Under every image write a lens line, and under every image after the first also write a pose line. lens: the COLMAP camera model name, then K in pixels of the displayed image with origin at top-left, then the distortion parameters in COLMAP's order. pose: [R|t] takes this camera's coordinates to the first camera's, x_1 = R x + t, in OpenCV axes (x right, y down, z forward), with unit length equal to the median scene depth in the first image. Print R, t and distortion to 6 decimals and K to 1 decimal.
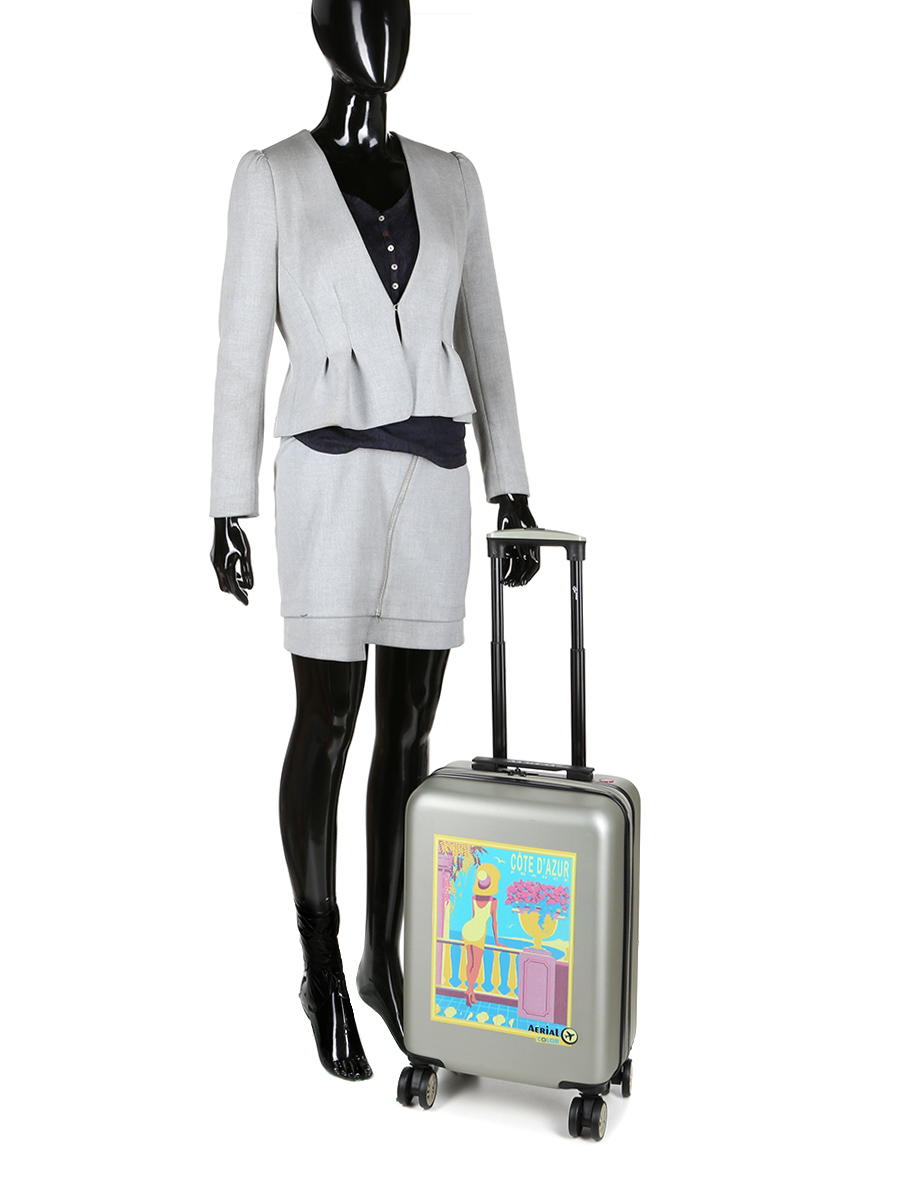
lens RADIAL K [[1399.8, 0, 449.1], [0, 1399.8, 599.5], [0, 0, 1]] dist [-0.044312, 0.000000]
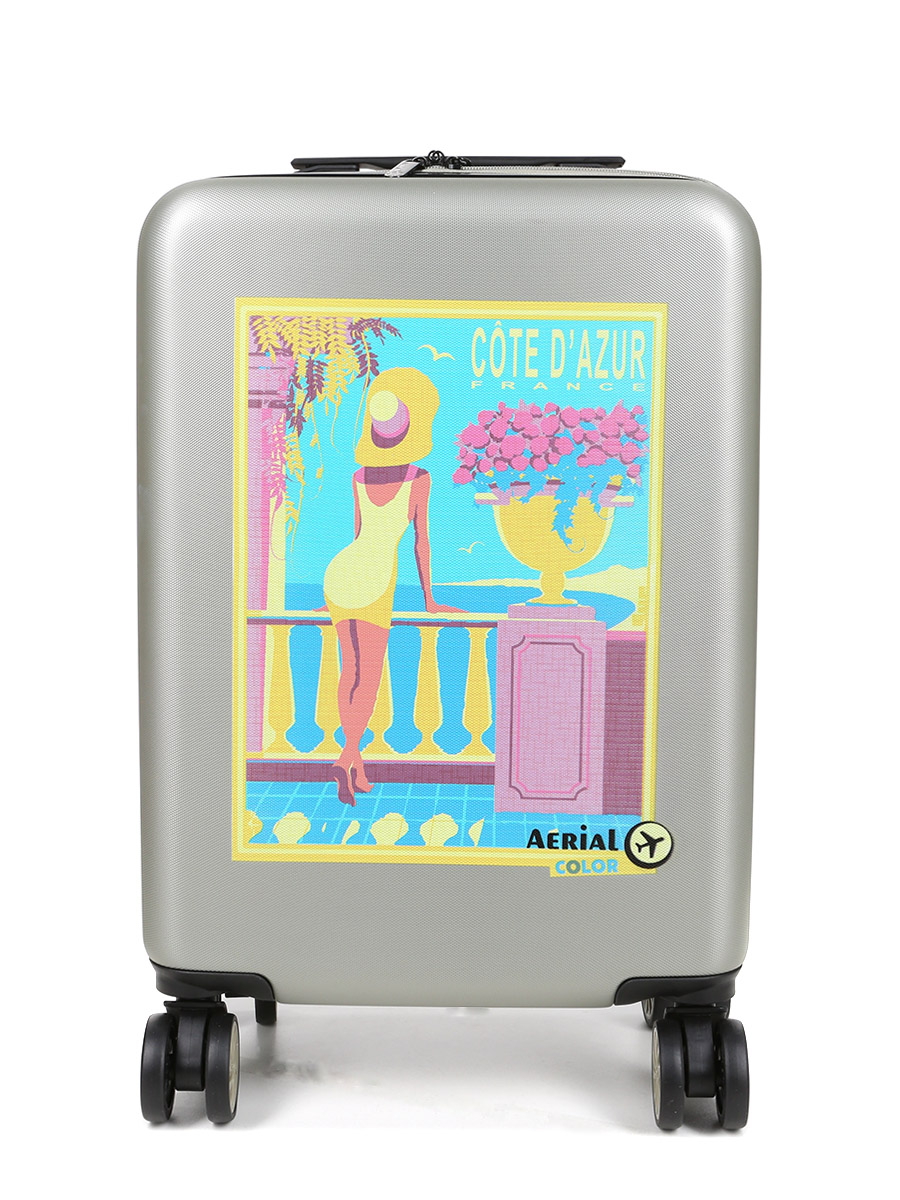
lens RADIAL K [[1399.8, 0, 450.7], [0, 1399.8, 599.3], [0, 0, 1]] dist [-0.044312, 0.000000]
pose [[0.948754, -0.031448, 0.314446, -0.070959], [0.043130, 0.998611, -0.030263, 0.255755], [-0.313058, 0.042275, 0.948793, 0.665253]]
